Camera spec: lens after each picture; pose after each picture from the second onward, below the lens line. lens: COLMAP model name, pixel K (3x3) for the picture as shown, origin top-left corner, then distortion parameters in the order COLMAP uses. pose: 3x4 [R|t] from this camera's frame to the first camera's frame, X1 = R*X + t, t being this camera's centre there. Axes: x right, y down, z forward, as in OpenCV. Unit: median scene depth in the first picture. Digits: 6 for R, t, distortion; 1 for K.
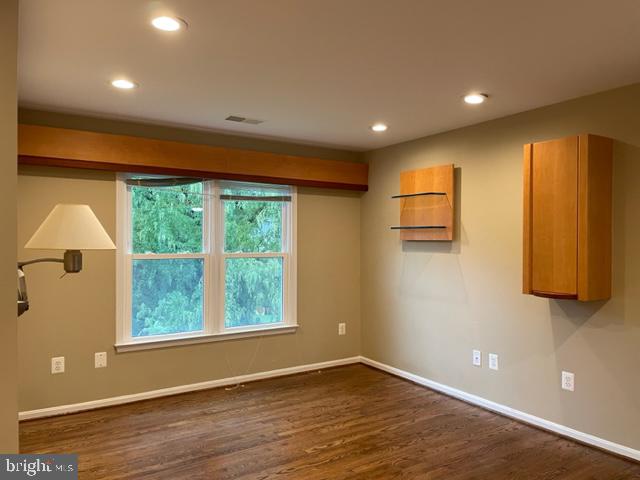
lens RADIAL K [[484.1, 0, 319.8], [0, 484.1, 242.4], [0, 0, 1]] dist [0.027046, -0.009871]
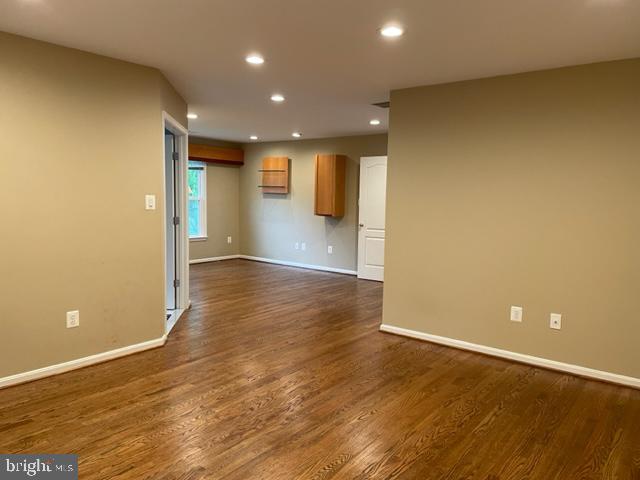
lens RADIAL K [[484.1, 0, 322.1], [0, 484.1, 242.1], [0, 0, 1]] dist [0.027046, -0.009871]
pose [[0.944166, -0.009775, 0.329325, -0.275458], [-0.020900, 0.995769, 0.089478, 0.015735], [-0.328807, -0.091365, 0.939967, -1.033641]]
